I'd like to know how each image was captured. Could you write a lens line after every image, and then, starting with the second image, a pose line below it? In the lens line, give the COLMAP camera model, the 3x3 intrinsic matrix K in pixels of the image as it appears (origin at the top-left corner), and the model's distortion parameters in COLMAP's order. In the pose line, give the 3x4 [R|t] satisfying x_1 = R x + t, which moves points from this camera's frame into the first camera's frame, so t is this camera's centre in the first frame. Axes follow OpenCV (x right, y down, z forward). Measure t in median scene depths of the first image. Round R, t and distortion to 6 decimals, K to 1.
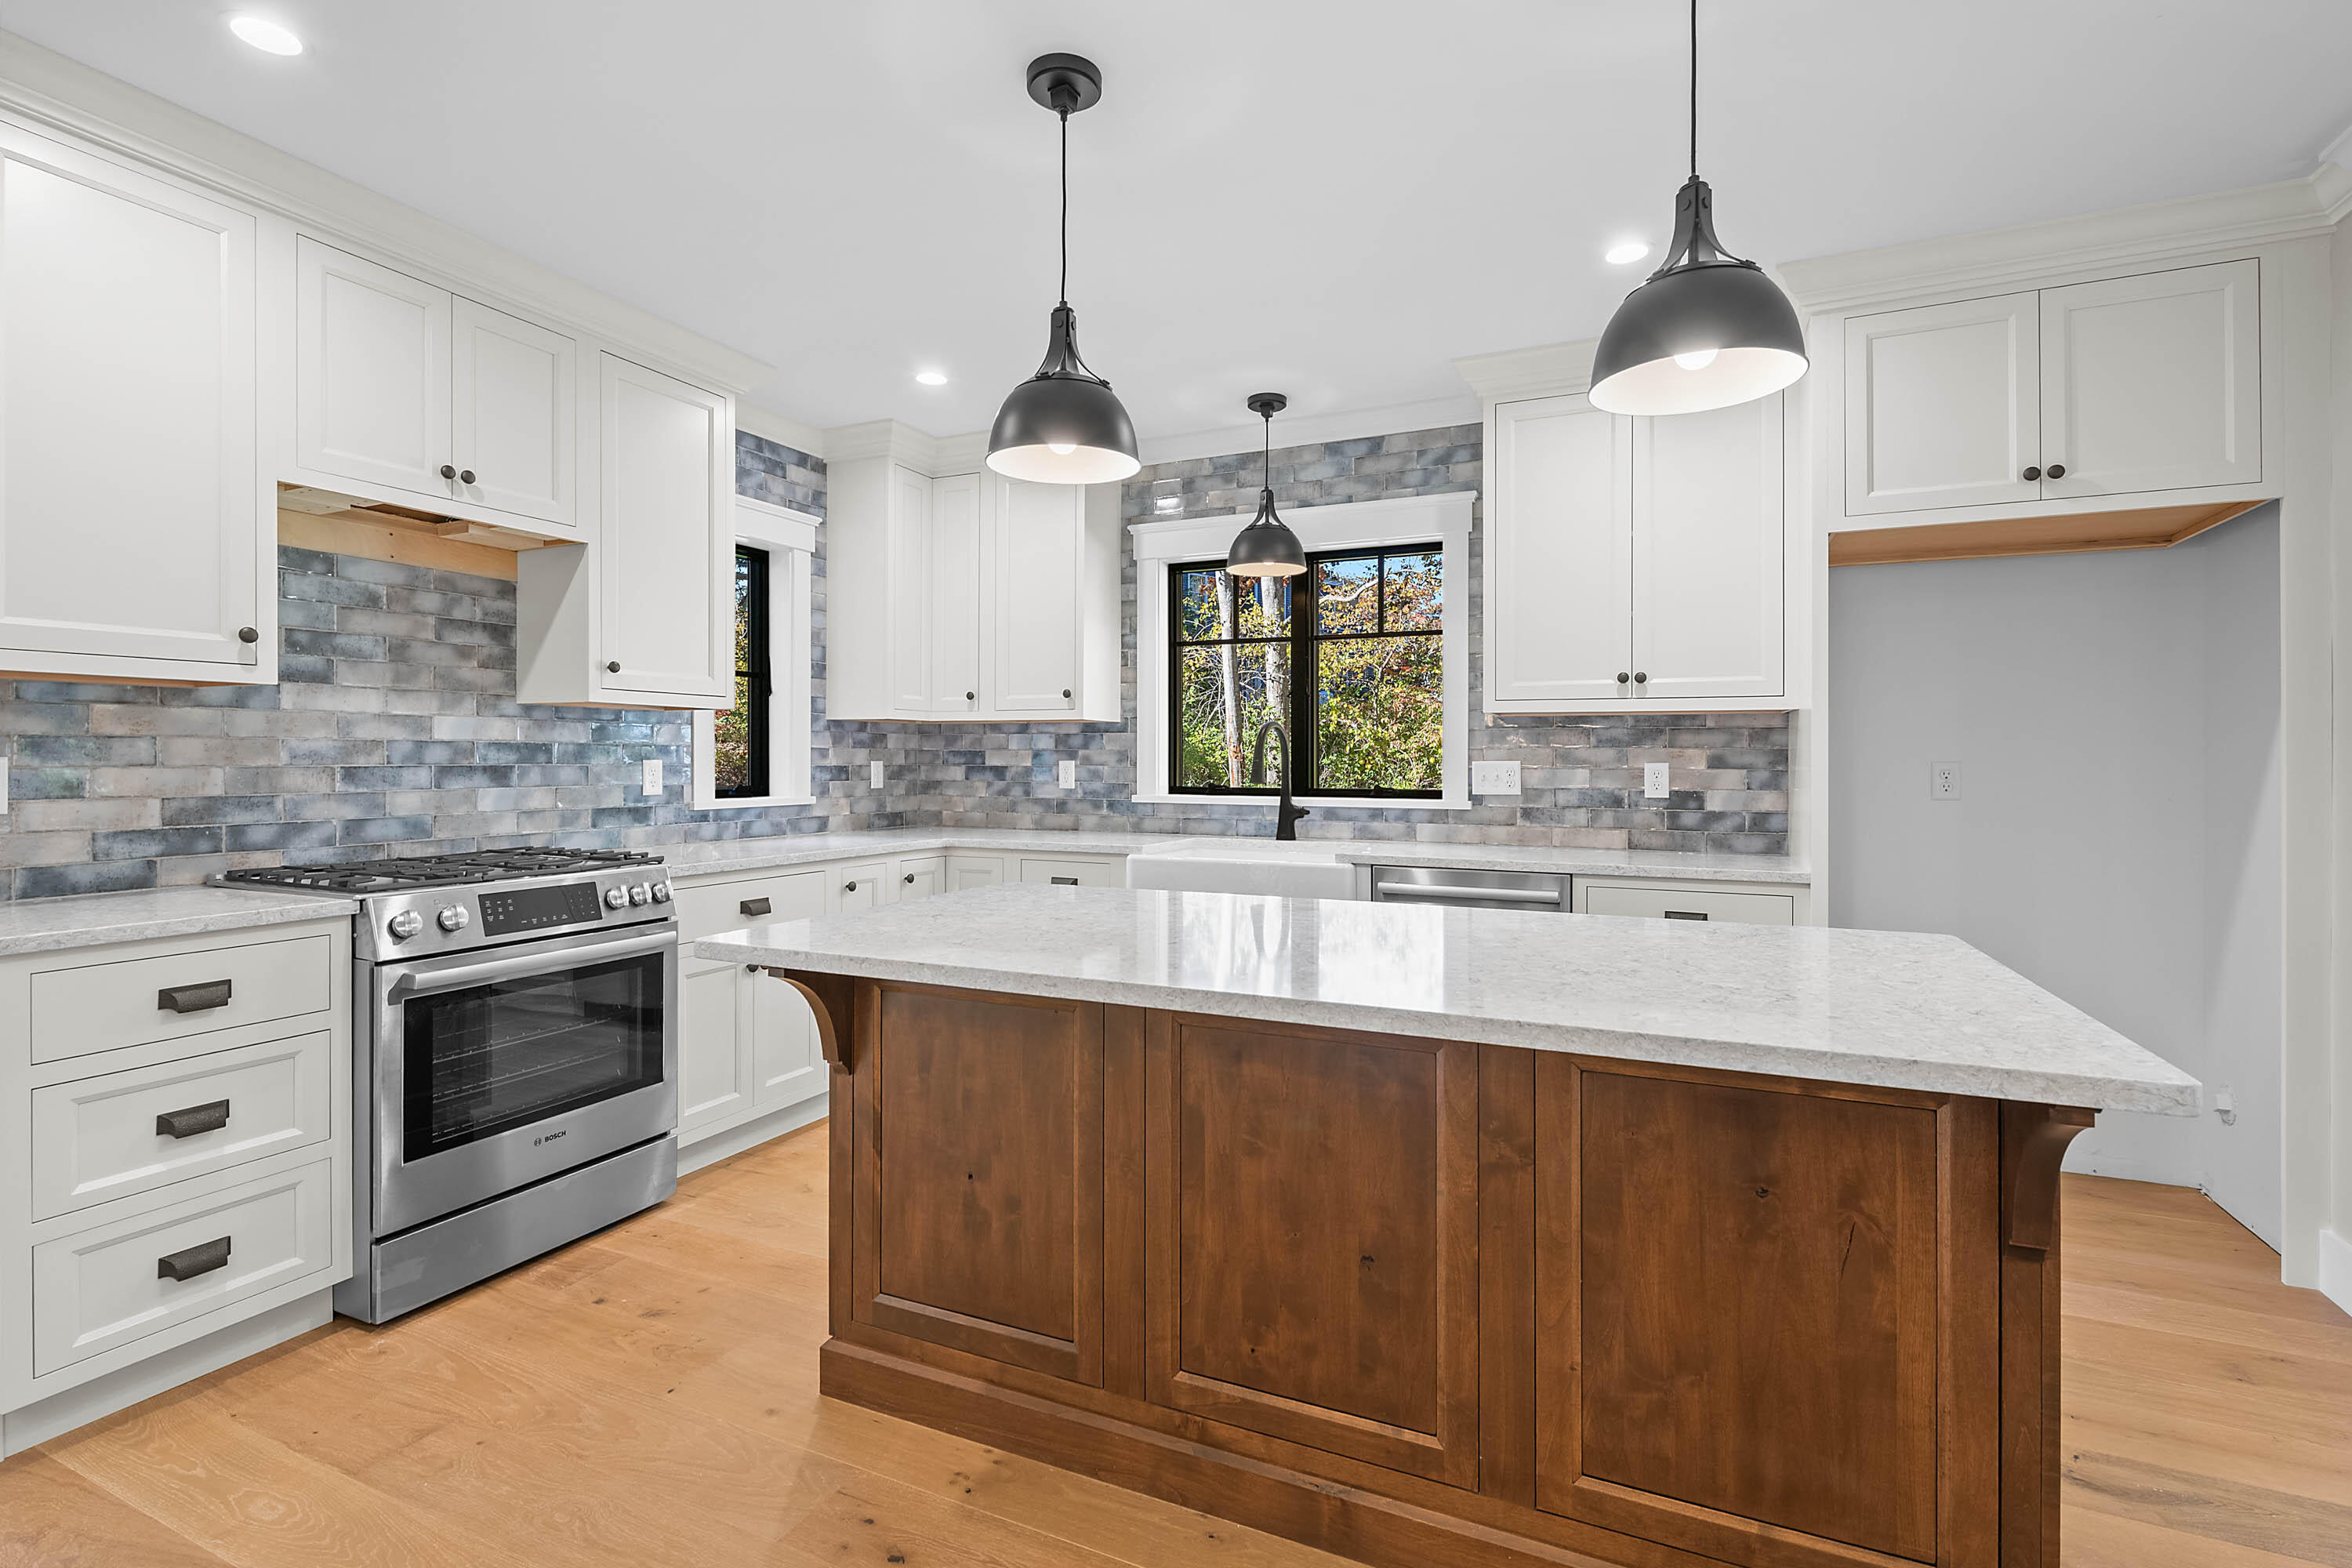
lens RADIAL K [[1070.7, 0, 1169.9], [0, 1070.7, 769.6], [0, 0, 1]] dist [0.002281, -0.000695]
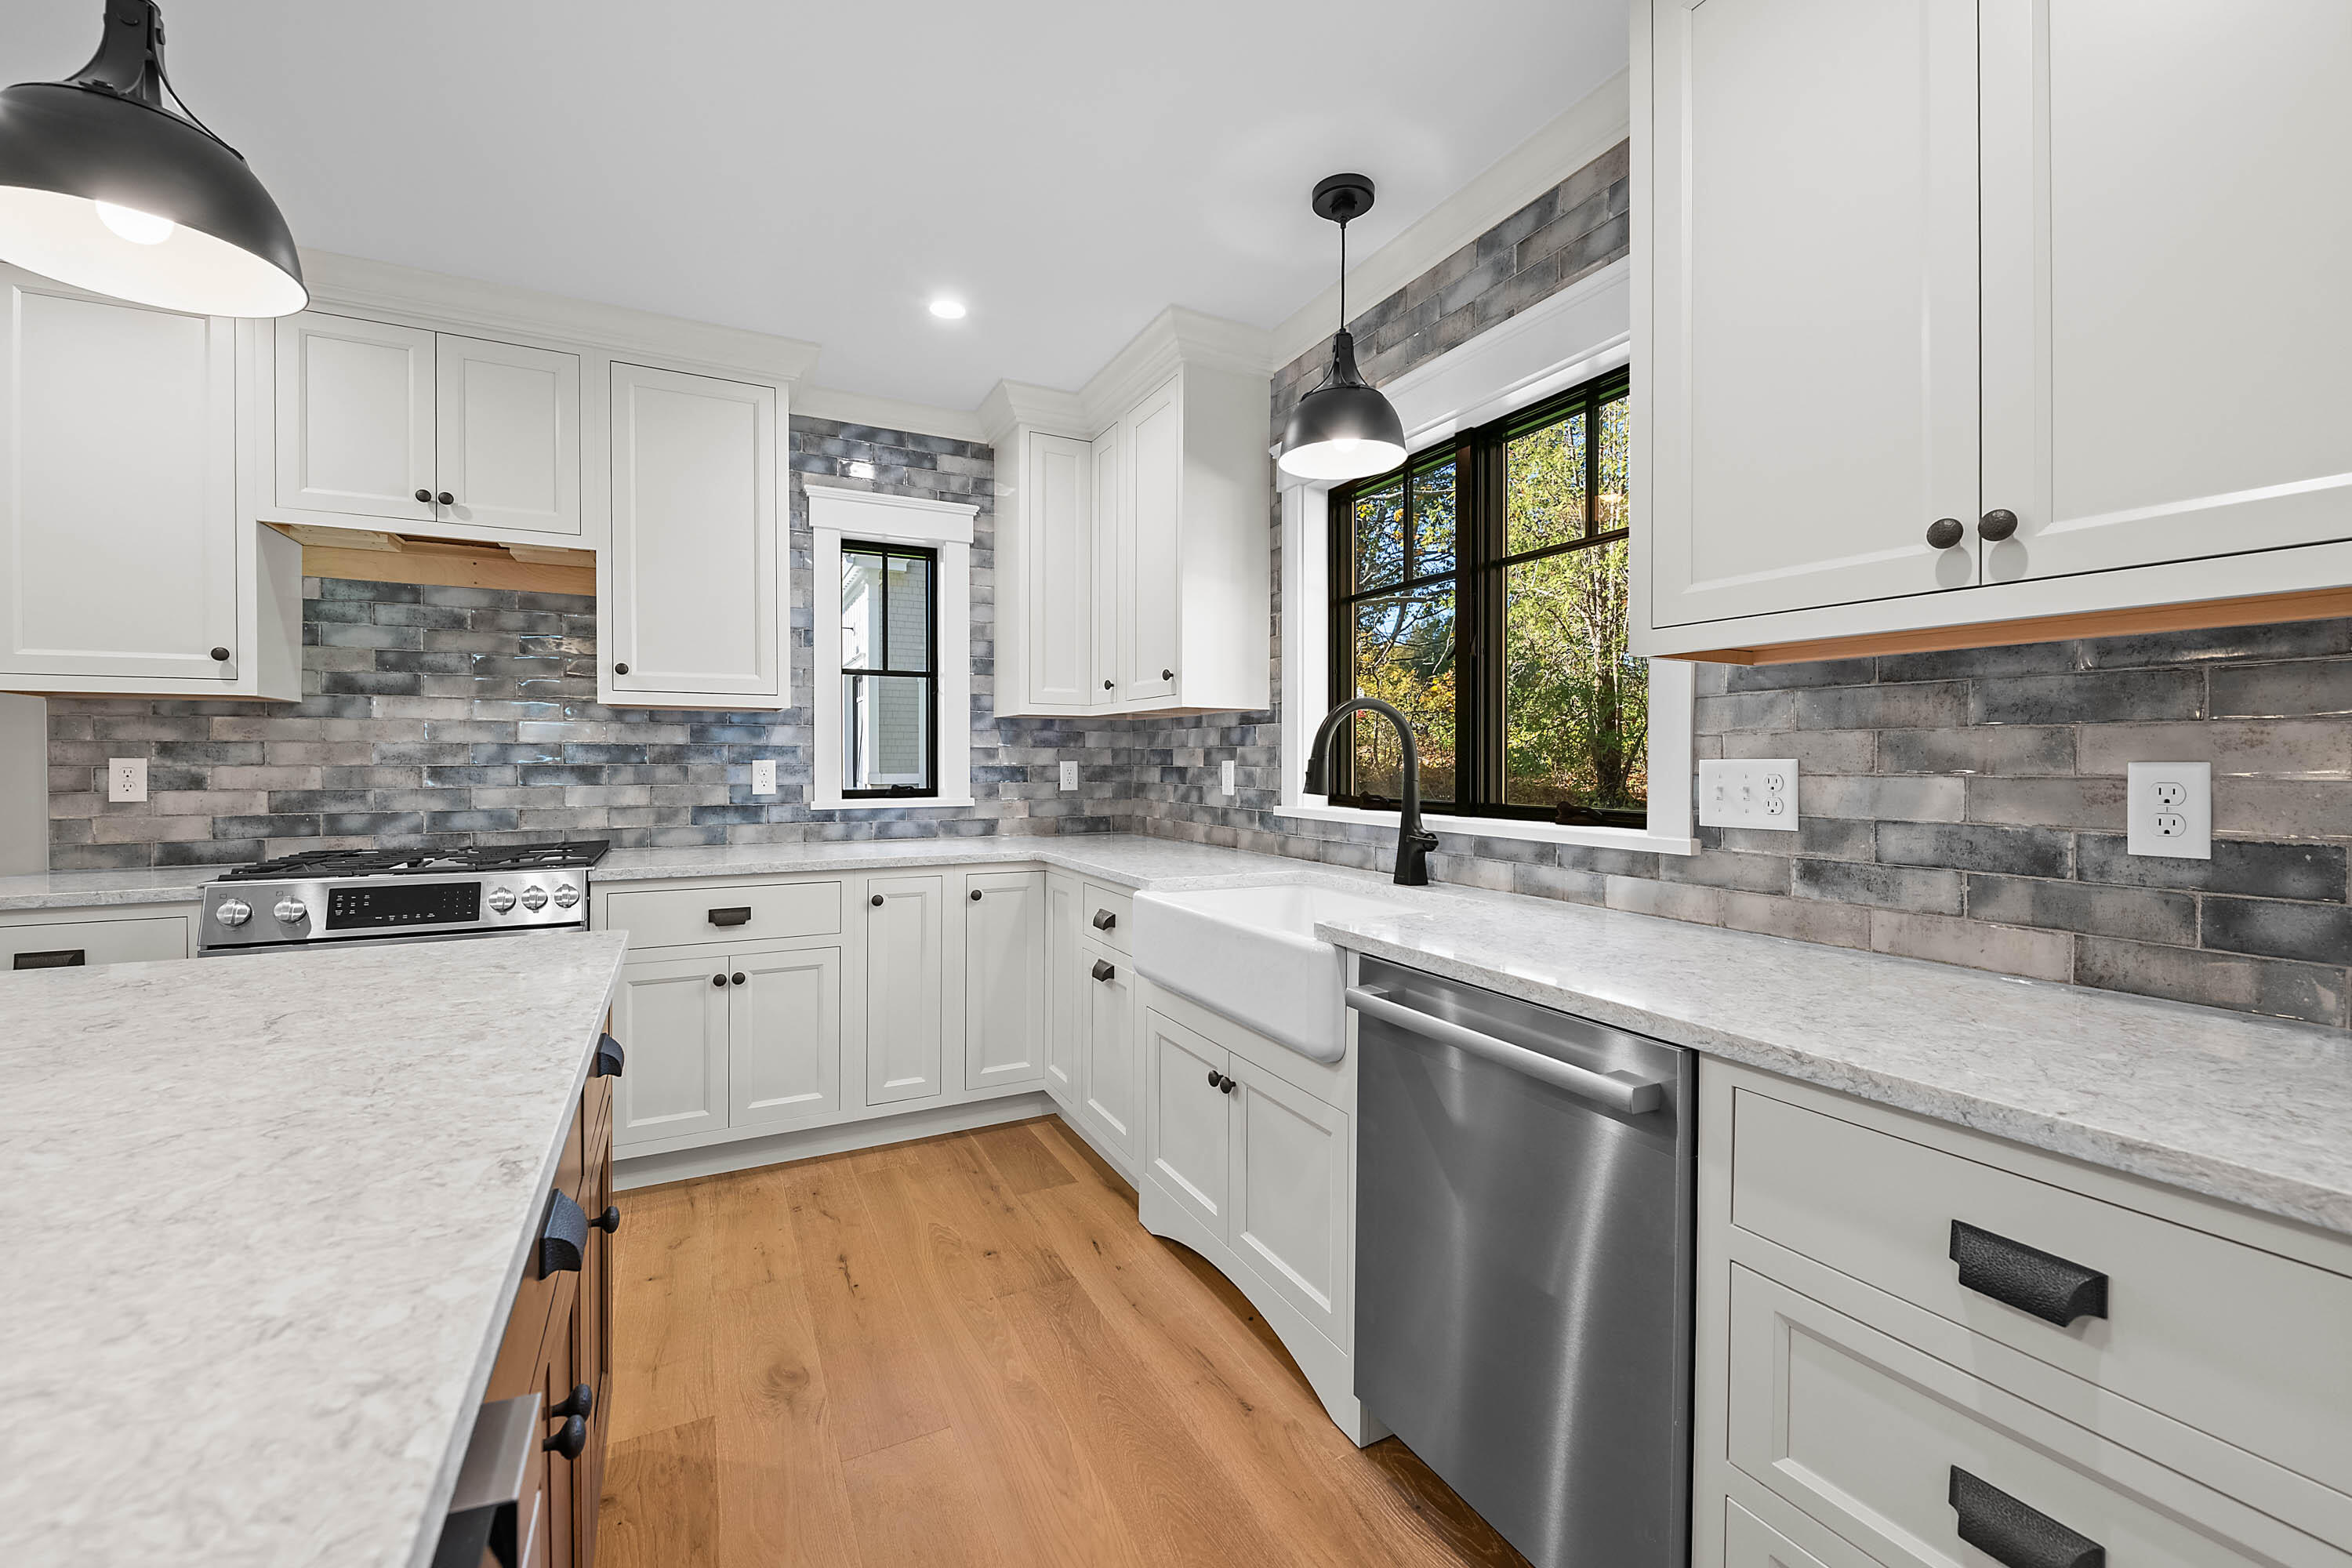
lens RADIAL K [[930.9, 0, 1175.2], [0, 930.9, 773.0], [0, 0, 1]] dist [-0.002595, -0.001291]
pose [[0.788885, 0.006412, -0.614507, 0.374113], [-0.004302, 0.999979, 0.004910, -0.002743], [0.614525, -0.001230, 0.788896, 0.530043]]
